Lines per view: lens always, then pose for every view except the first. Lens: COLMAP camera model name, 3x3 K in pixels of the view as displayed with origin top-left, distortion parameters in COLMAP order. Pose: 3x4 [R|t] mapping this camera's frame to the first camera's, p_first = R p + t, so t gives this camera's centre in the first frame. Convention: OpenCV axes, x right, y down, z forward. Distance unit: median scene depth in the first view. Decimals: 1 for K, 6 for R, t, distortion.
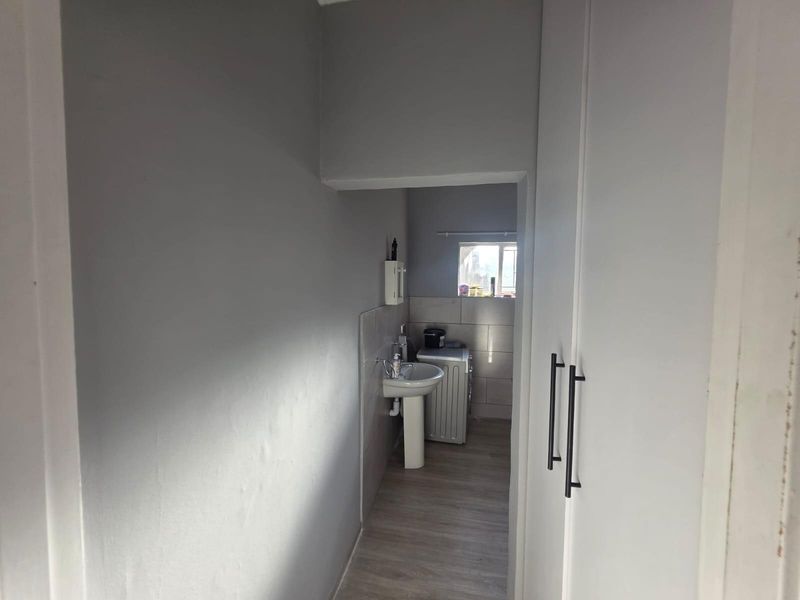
lens RADIAL K [[320.7, 0, 401.8], [0, 320.7, 298.4], [0, 0, 1]] dist [0.006400, -0.001928]
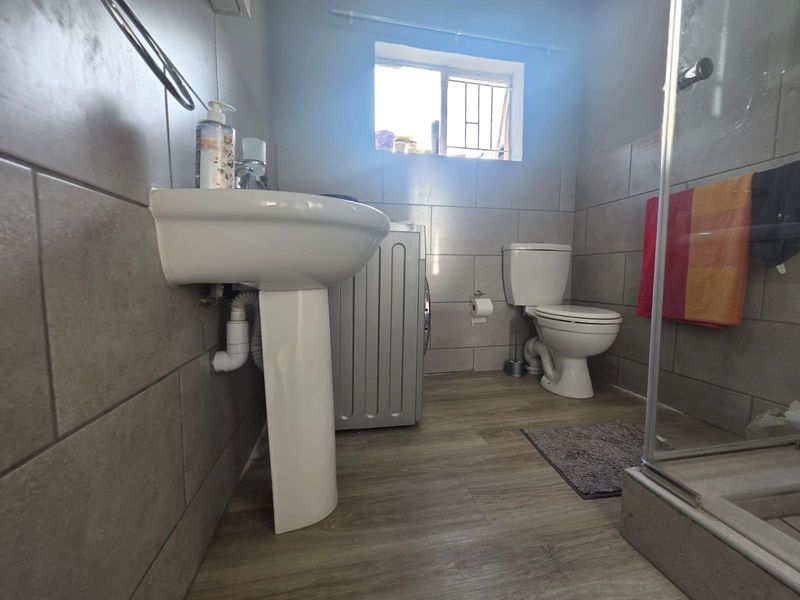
lens RADIAL K [[320.7, 0, 403.0], [0, 320.7, 299.6], [0, 0, 1]] dist [0.006400, -0.001928]
pose [[0.926261, -0.040507, 0.374700, 0.011544], [0.032117, 0.999075, 0.028610, 0.227701], [-0.375512, -0.014466, 0.926704, 0.507687]]
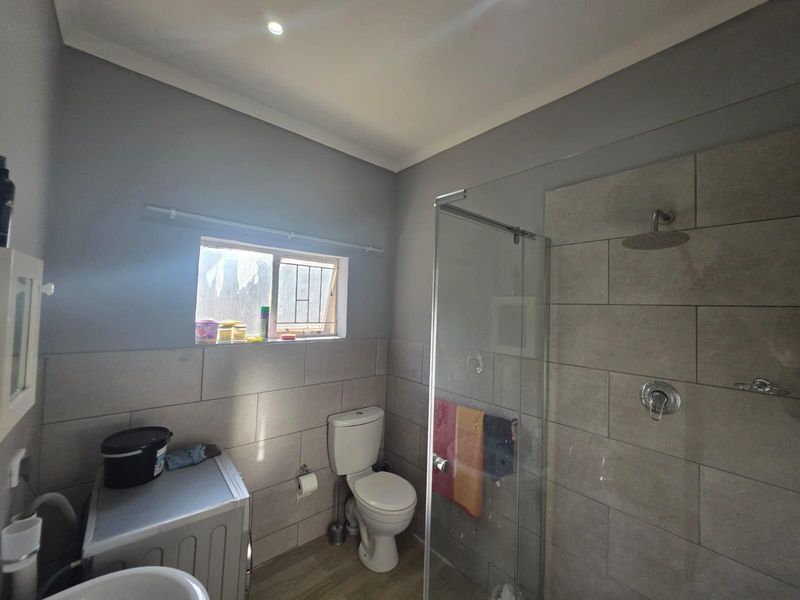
lens RADIAL K [[320.7, 0, 404.5], [0, 320.7, 298.2], [0, 0, 1]] dist [0.006400, -0.001928]
pose [[0.617894, 0.030853, 0.785656, -0.015064], [0.019108, 0.998345, -0.054233, -0.046084], [-0.786029, 0.048523, 0.616282, 0.454214]]
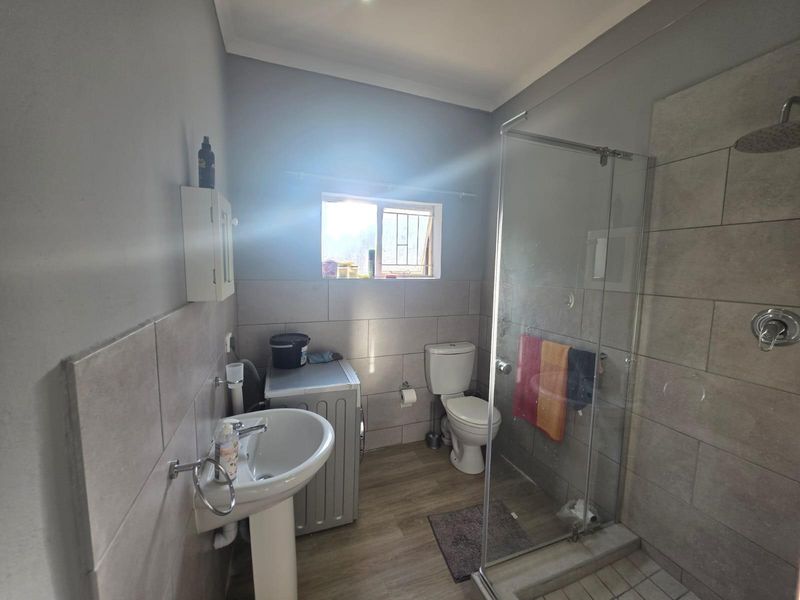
lens RADIAL K [[320.7, 0, 404.9], [0, 320.7, 298.6], [0, 0, 1]] dist [0.006400, -0.001928]
pose [[0.847579, -0.049834, 0.528324, -0.024993], [0.021112, 0.997959, 0.060262, -0.001954], [-0.530249, -0.039922, 0.846902, 0.381021]]
